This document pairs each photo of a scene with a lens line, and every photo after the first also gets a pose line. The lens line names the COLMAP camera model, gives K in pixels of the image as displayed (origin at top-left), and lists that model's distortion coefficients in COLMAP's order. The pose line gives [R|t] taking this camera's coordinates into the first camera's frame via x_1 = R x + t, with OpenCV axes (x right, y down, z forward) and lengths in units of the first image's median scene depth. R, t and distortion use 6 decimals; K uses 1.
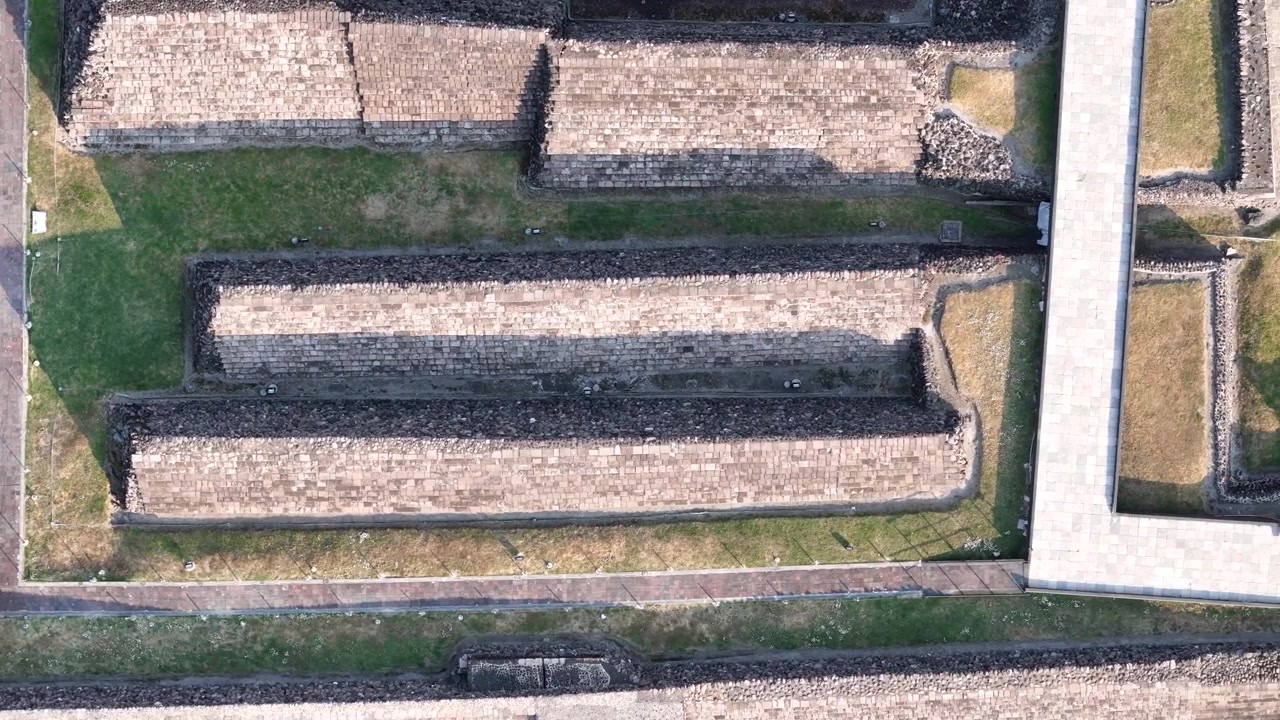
lens RADIAL K [[2725.8, 0, 640.0], [0, 2725.8, 360.0], [0, 0, 1]] dist [-0.205232, 0.447110]
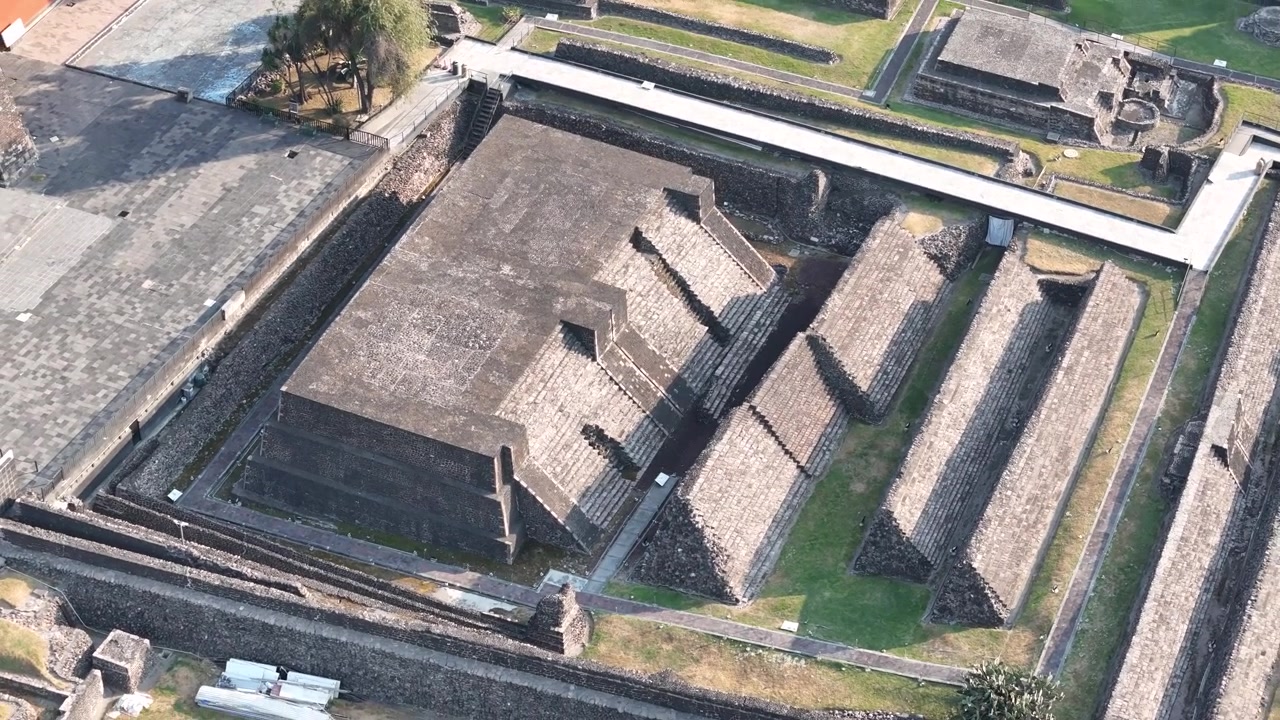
lens RADIAL K [[2725.8, 0, 640.0], [0, 2725.8, 360.0], [0, 0, 1]] dist [-0.205232, 0.447110]
pose [[0.387979, -0.586377, 0.711080, -1.202210], [0.921581, 0.236194, -0.308060, 0.287039], [0.012687, 0.774838, 0.632032, -0.011399]]
